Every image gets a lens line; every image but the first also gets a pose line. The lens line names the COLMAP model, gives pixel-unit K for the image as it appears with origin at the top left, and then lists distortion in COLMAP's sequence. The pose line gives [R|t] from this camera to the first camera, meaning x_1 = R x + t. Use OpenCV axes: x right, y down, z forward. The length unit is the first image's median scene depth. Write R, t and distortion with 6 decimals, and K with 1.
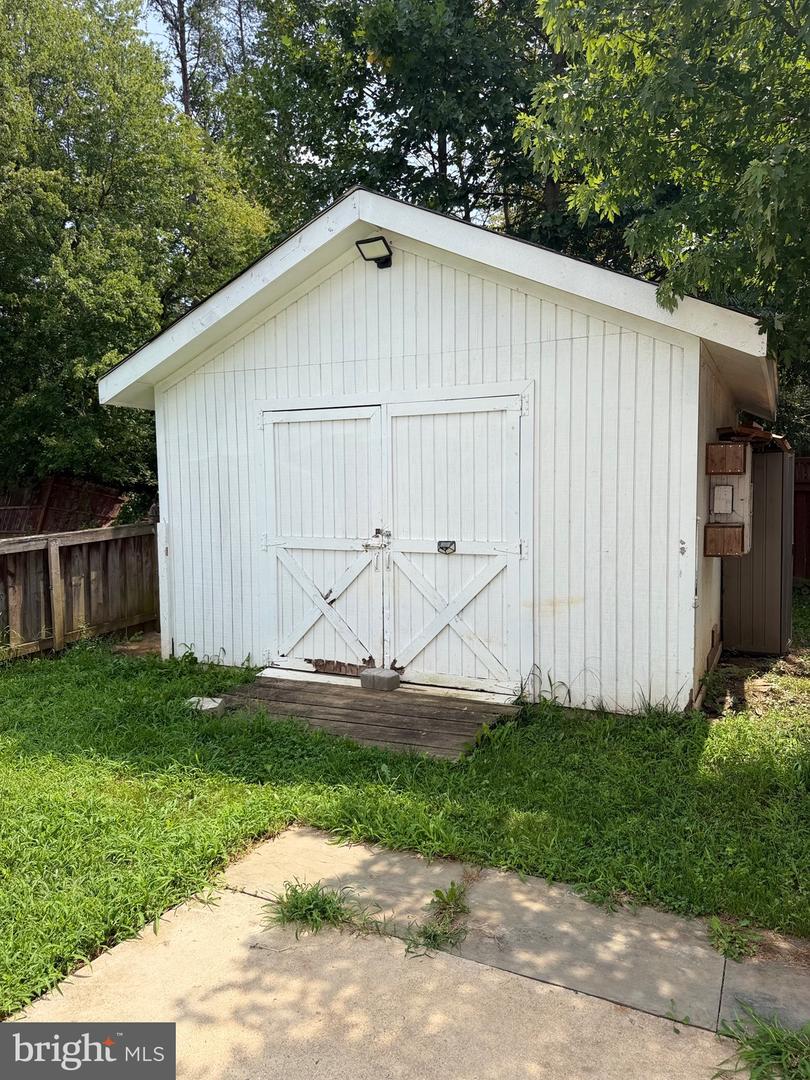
lens RADIAL K [[768.7, 0, 406.2], [0, 768.7, 532.7], [0, 0, 1]] dist [0.060343, -0.042563]
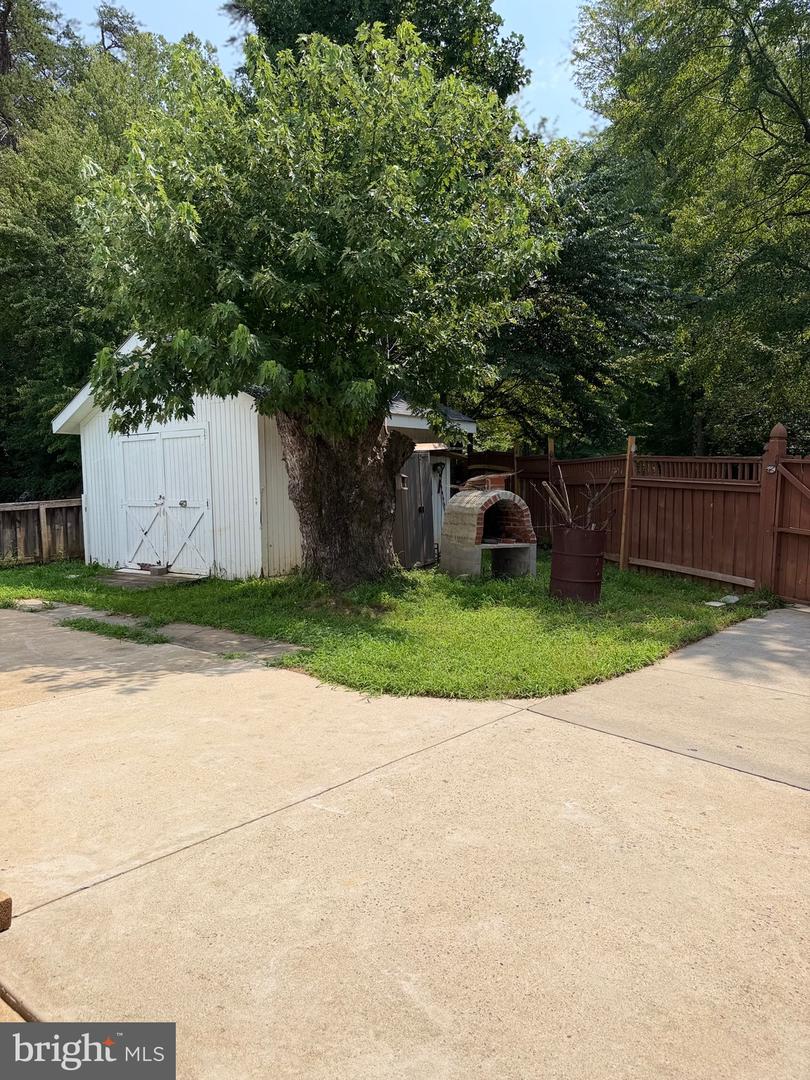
lens RADIAL K [[768.7, 0, 404.3], [0, 768.7, 546.8], [0, 0, 1]] dist [0.060343, -0.042563]
pose [[0.976628, 0.013236, -0.214529, 0.867506], [-0.008458, 0.999696, 0.023177, 0.065745], [0.214770, -0.020821, 0.976443, -0.702757]]
